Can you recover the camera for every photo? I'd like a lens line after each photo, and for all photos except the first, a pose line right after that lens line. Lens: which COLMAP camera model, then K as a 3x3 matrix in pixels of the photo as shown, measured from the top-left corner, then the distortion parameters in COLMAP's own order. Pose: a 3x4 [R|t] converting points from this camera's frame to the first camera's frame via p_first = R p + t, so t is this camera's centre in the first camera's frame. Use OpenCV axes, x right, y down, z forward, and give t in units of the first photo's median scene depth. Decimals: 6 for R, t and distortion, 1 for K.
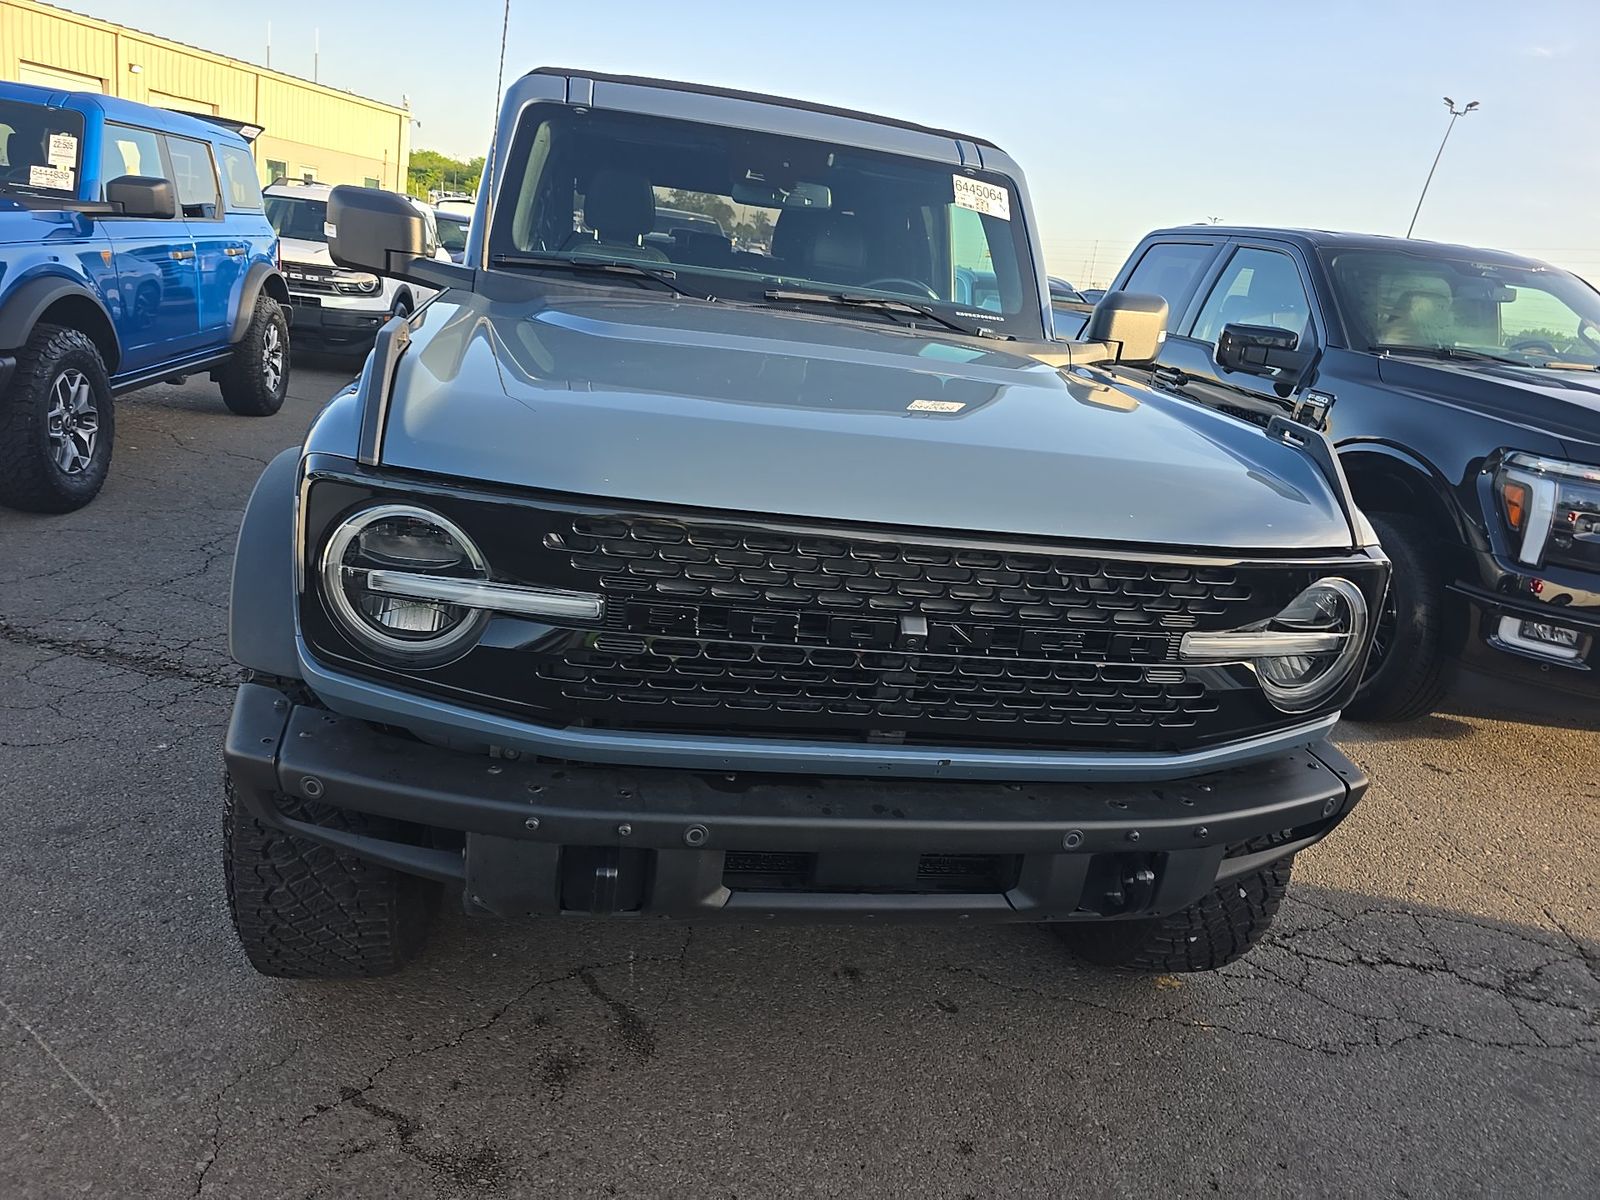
lens RADIAL K [[1065.9, 0, 804.9], [0, 1065.9, 595.7], [0, 0, 1]] dist [0.083627, -0.084810]
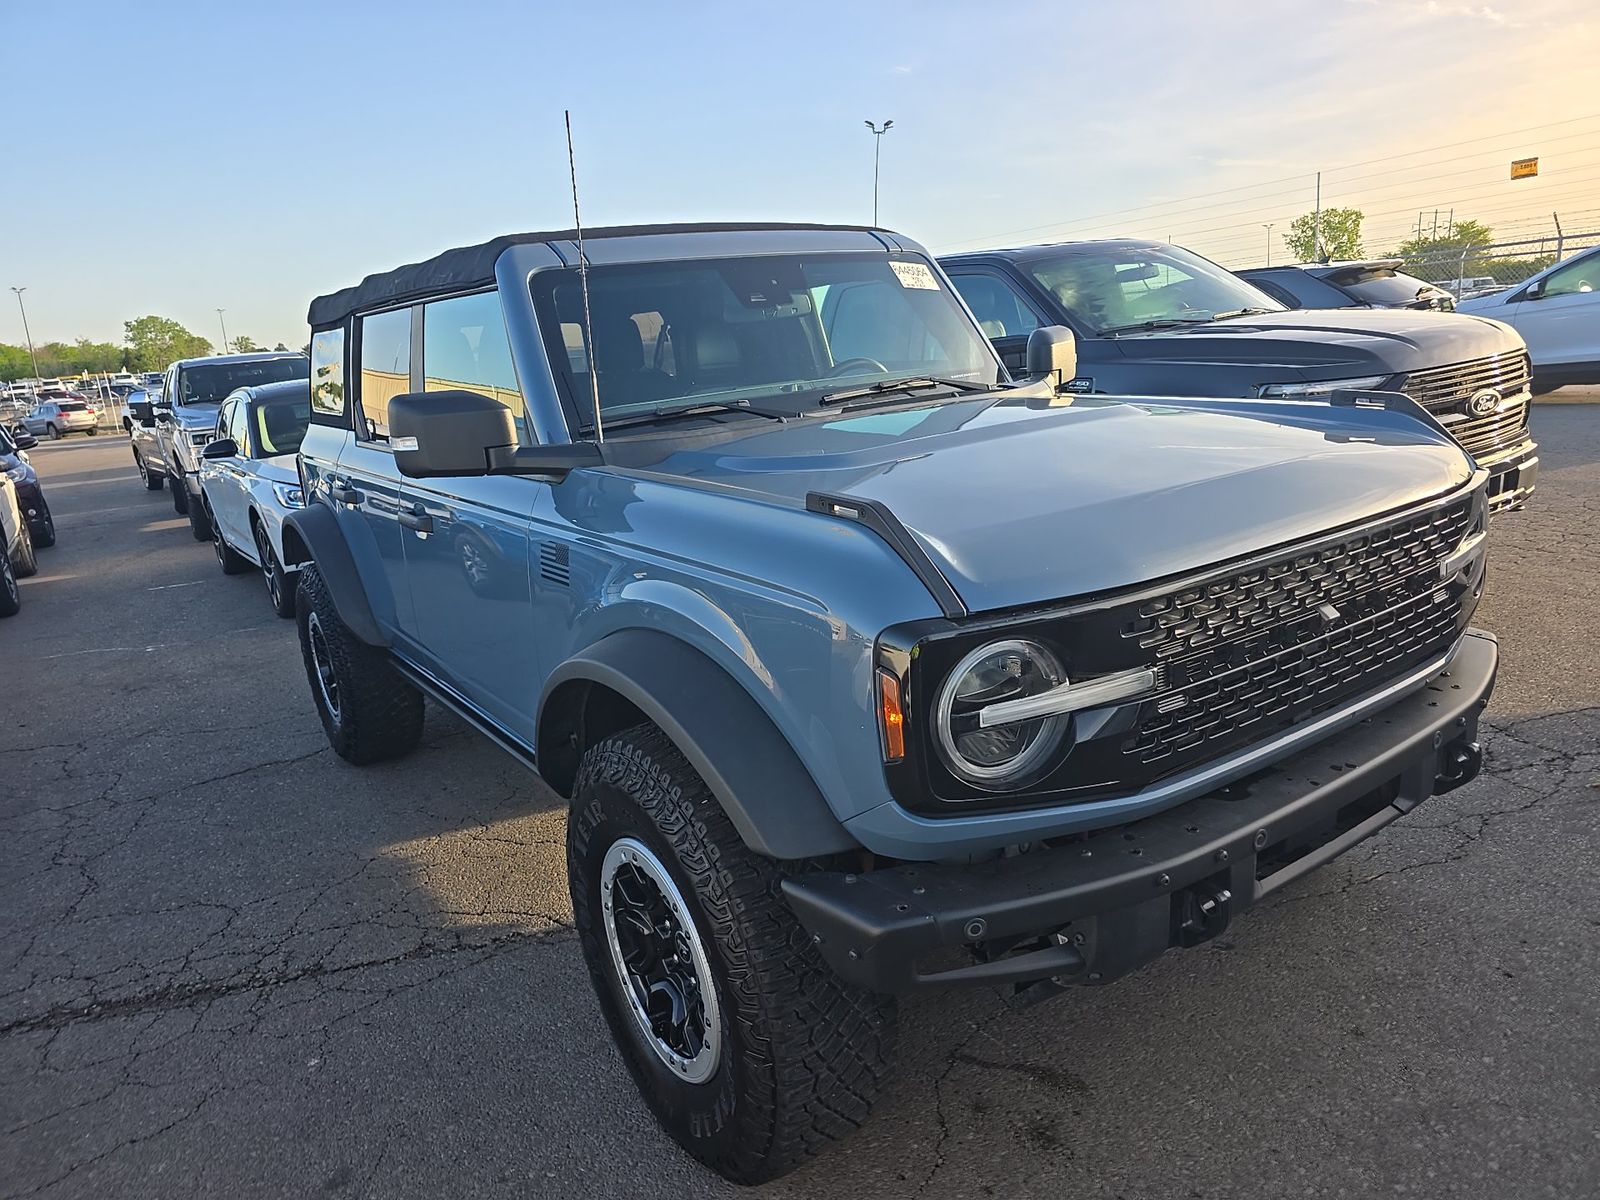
lens RADIAL K [[1065.9, 0, 804.9], [0, 1065.9, 595.7], [0, 0, 1]] dist [0.083627, -0.084810]
pose [[0.888825, -0.297488, 0.348555, -0.512154], [0.316360, 0.948635, 0.002922, -0.108943], [-0.331521, 0.107671, 0.937284, 0.023789]]
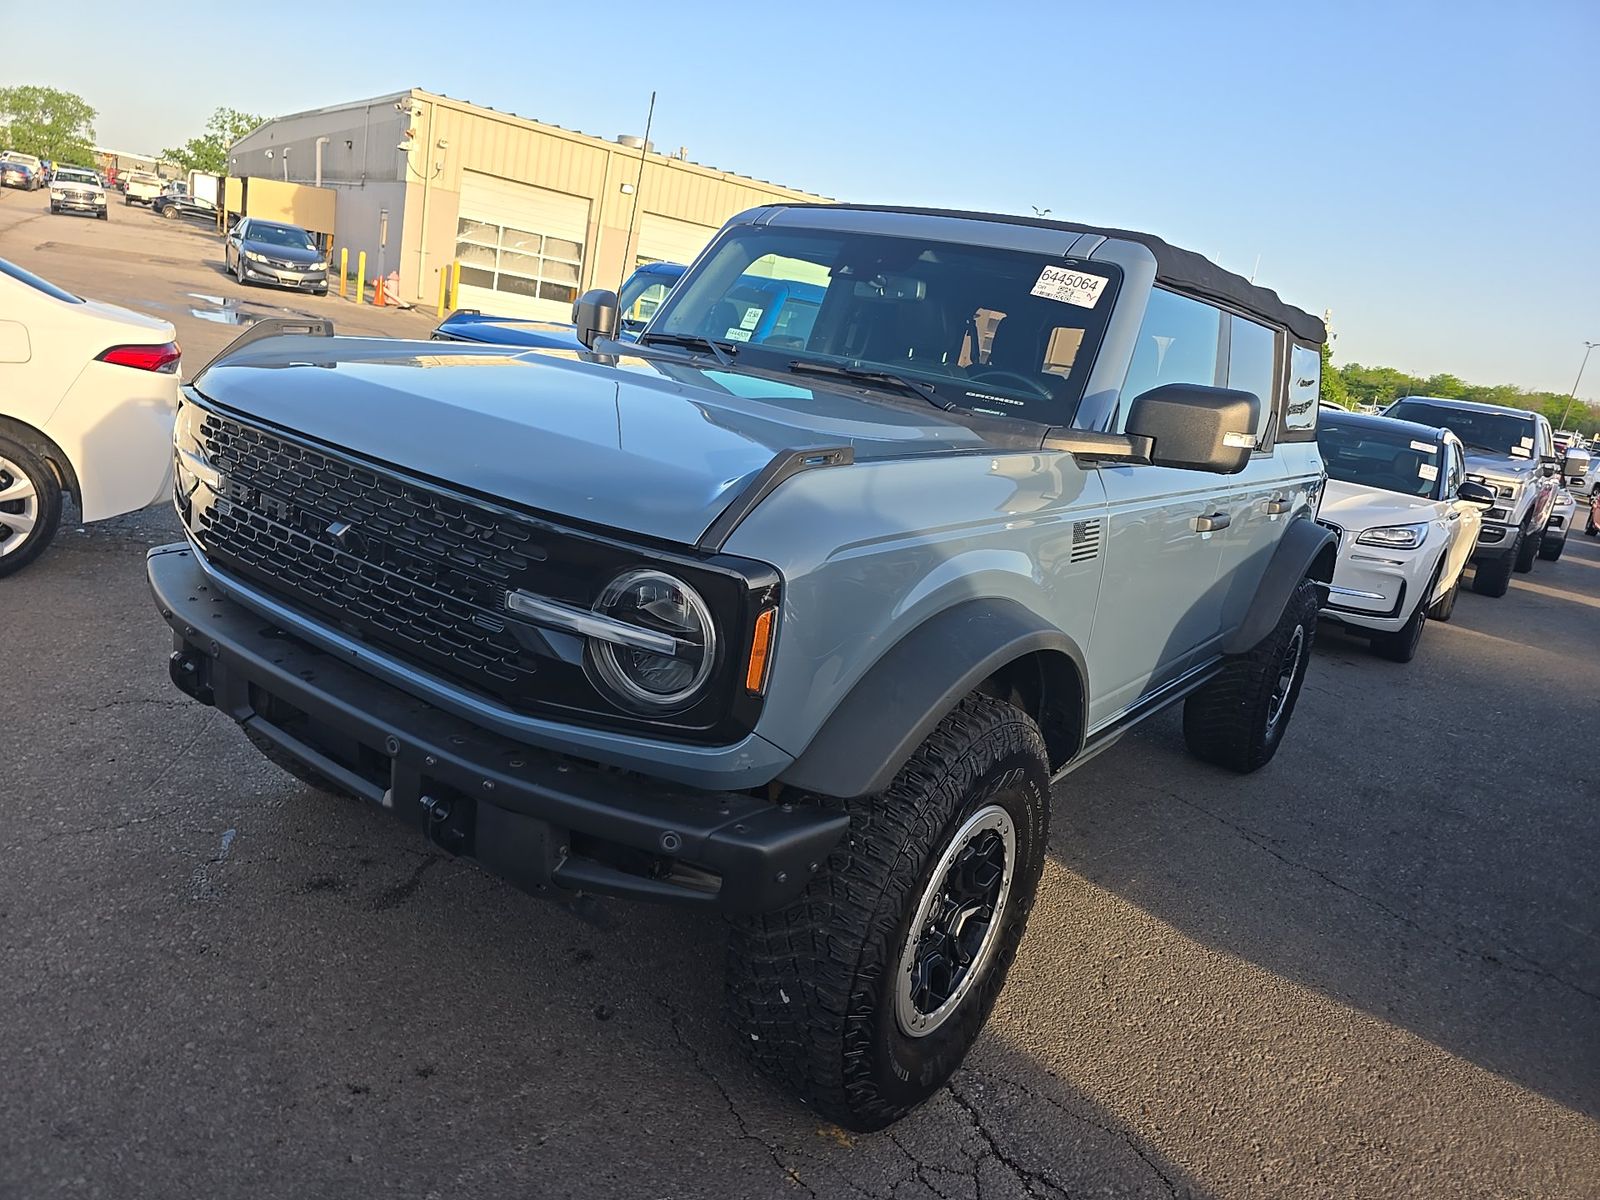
lens RADIAL K [[1065.9, 0, 804.9], [0, 1065.9, 595.7], [0, 0, 1]] dist [0.083627, -0.084810]
pose [[0.699235, 0.154310, -0.698039, 0.831368], [-0.280080, 0.957502, -0.068892, 0.023254], [0.657743, 0.243678, 0.712738, 0.285964]]
